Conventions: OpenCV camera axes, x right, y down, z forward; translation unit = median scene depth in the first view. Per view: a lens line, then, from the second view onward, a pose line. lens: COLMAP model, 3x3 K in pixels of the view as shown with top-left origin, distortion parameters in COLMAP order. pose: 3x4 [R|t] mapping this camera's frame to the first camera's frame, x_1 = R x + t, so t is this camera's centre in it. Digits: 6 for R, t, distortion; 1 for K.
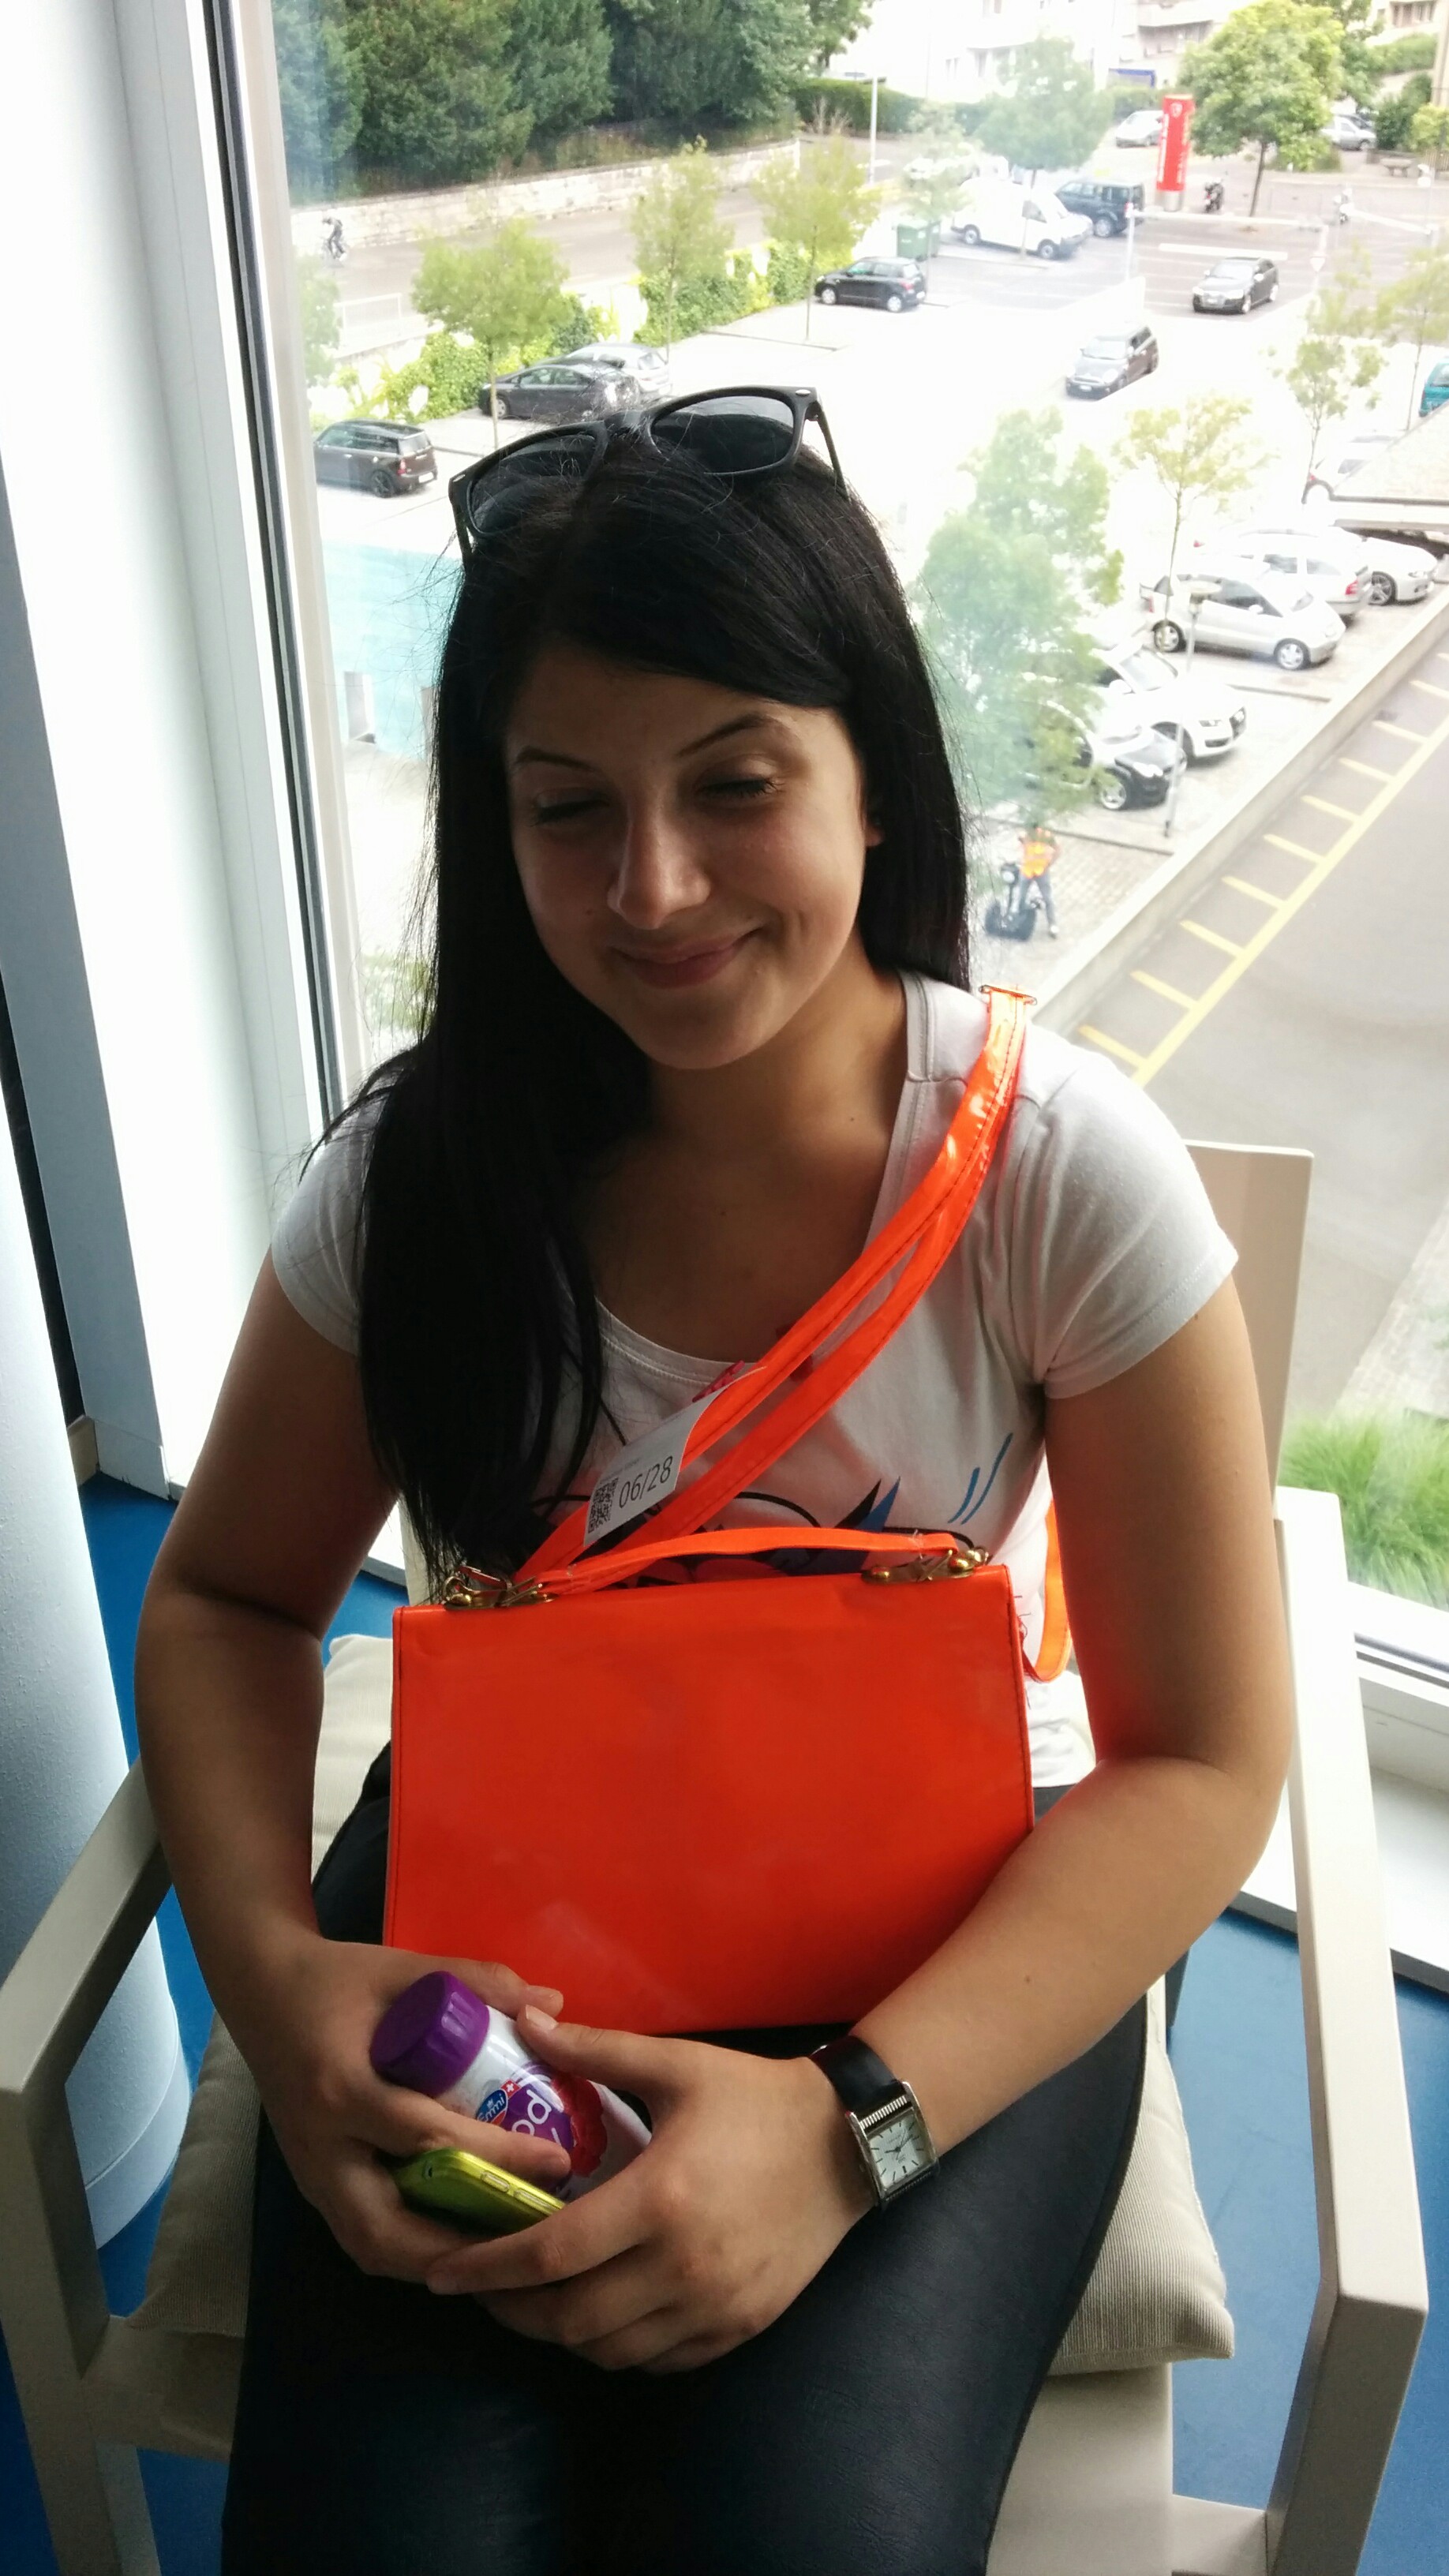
lens RADIAL K [[2336.1, 0, 723.1], [0, 2336.1, 1276.5], [0, 0, 1]] dist [0.052812, 0.000000]
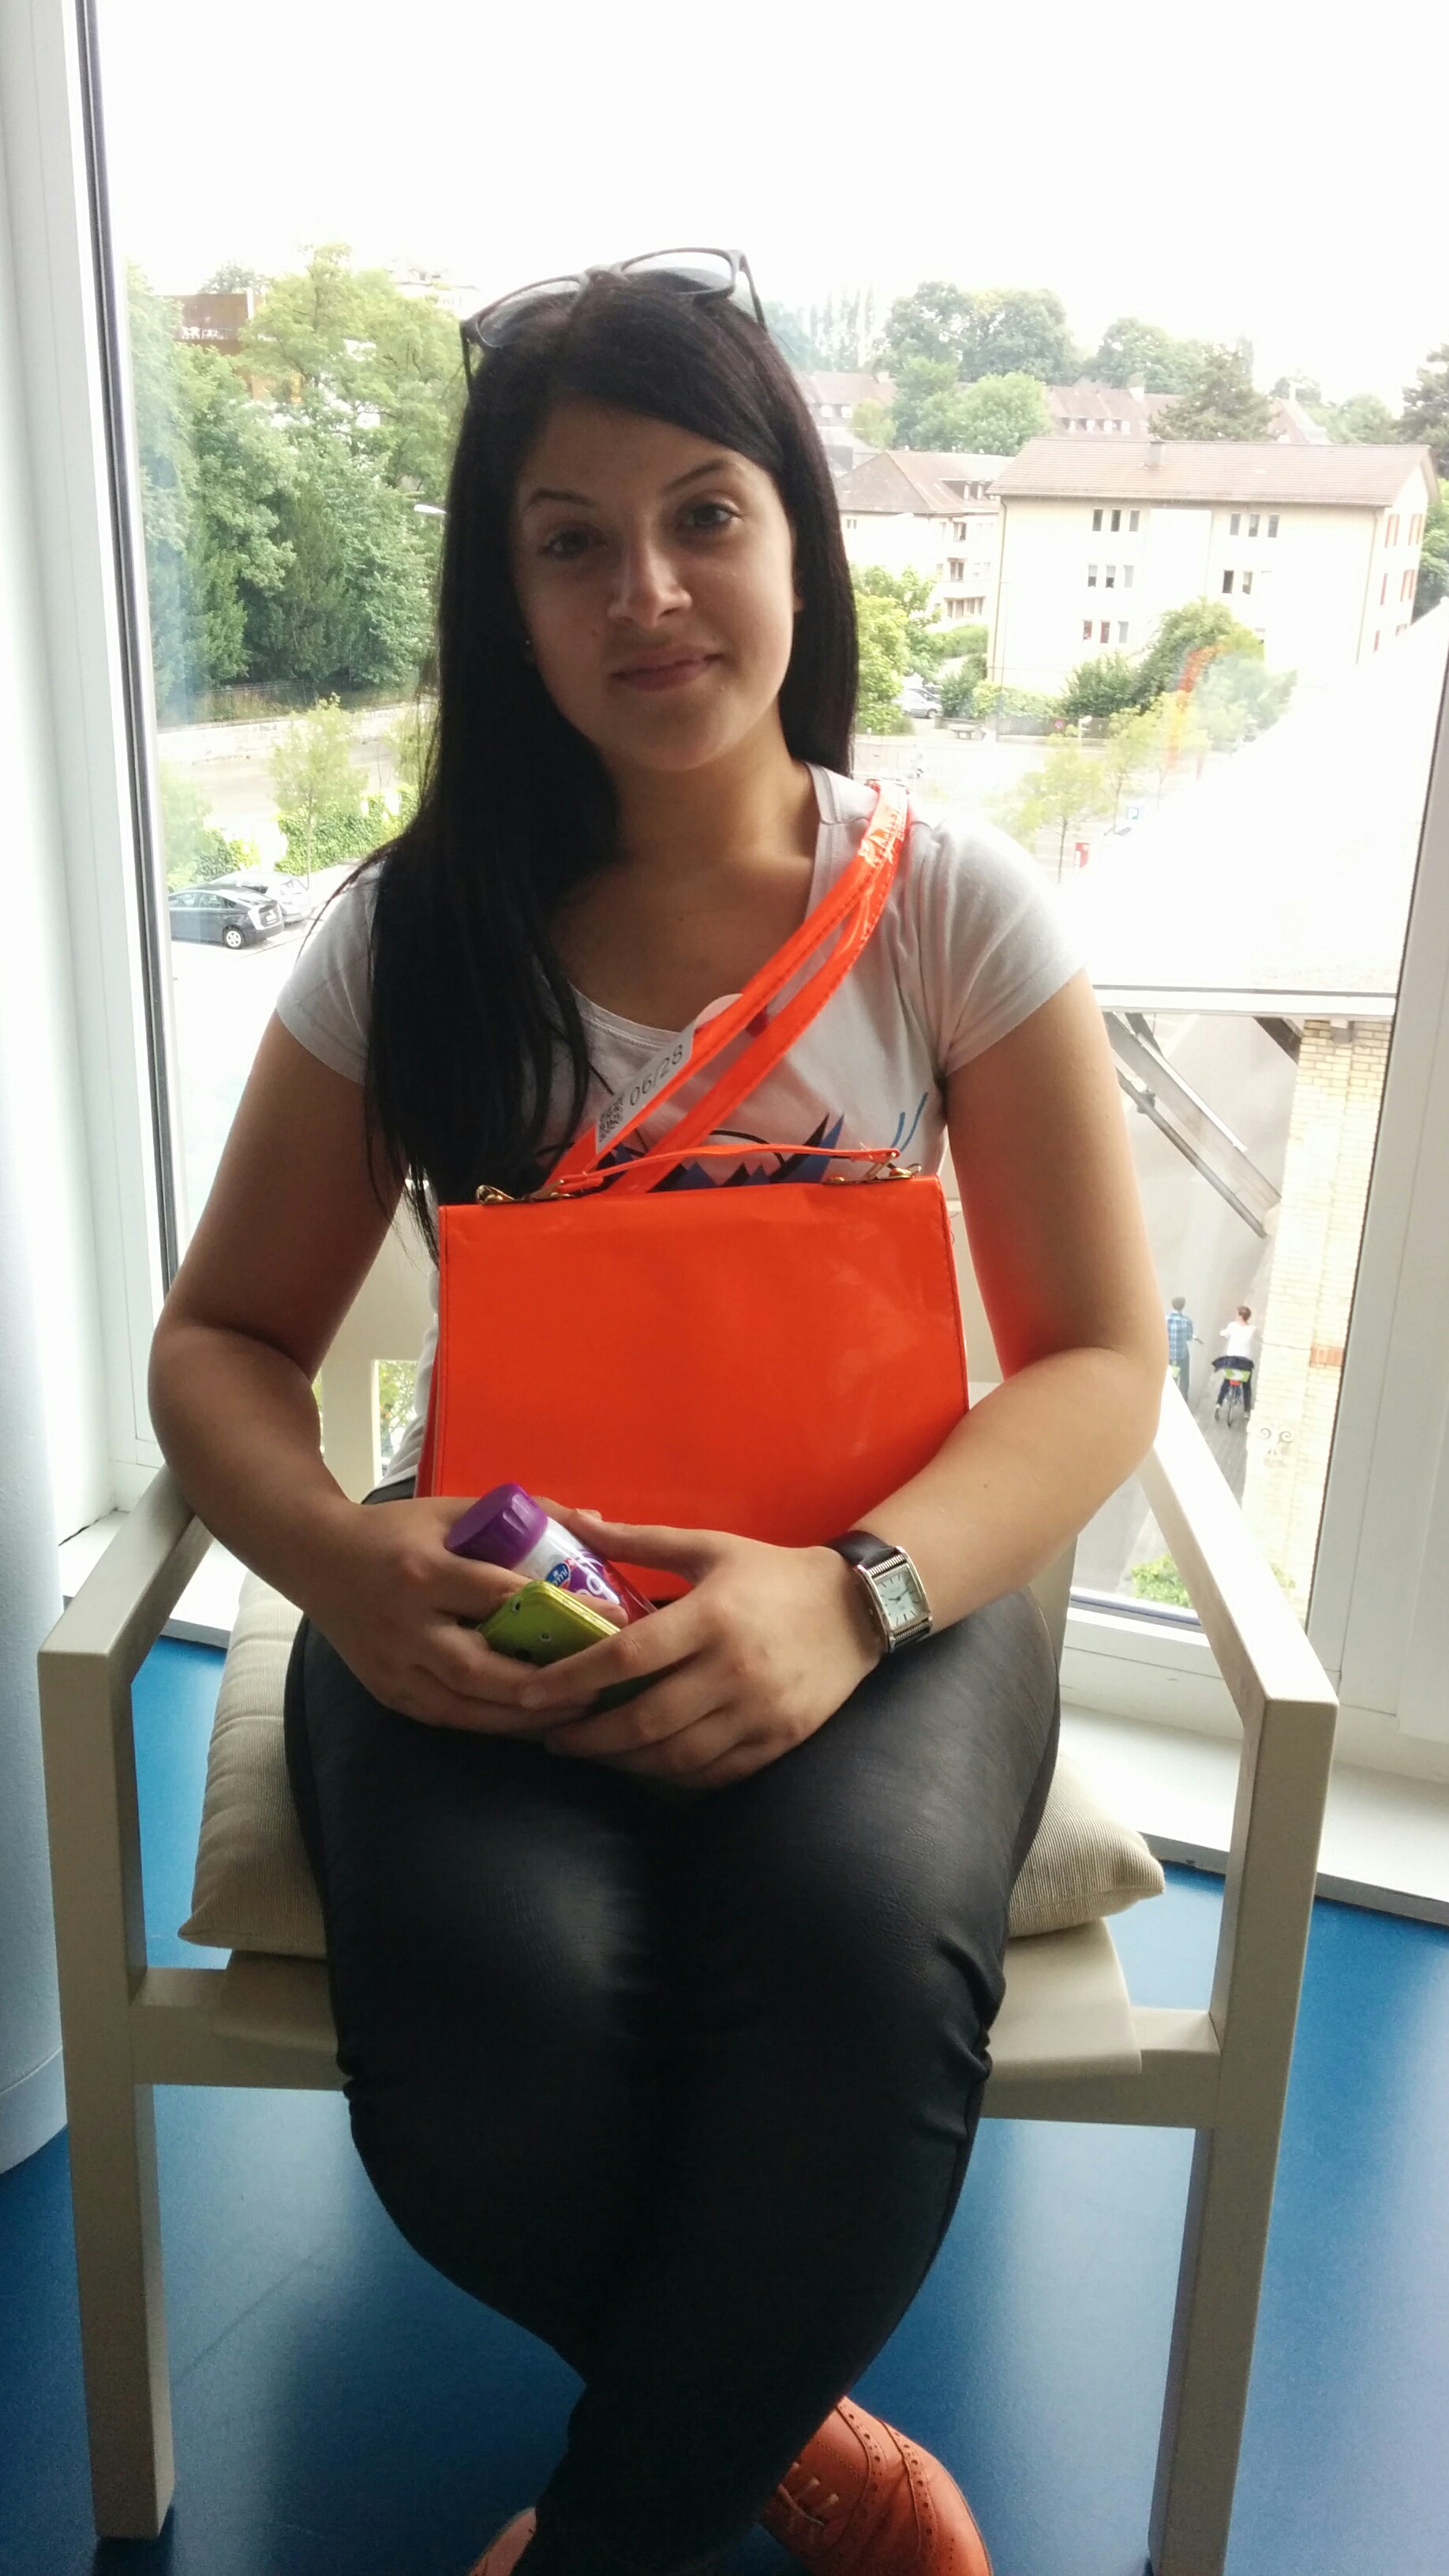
lens RADIAL K [[2336.1, 0, 708.6], [0, 2336.1, 1298.1], [0, 0, 1]] dist [0.052812, 0.000000]
pose [[0.989193, -0.031050, 0.143296, -0.168503], [0.059042, 0.978934, -0.195454, 0.407731], [-0.134209, 0.201802, 0.970188, -0.145991]]
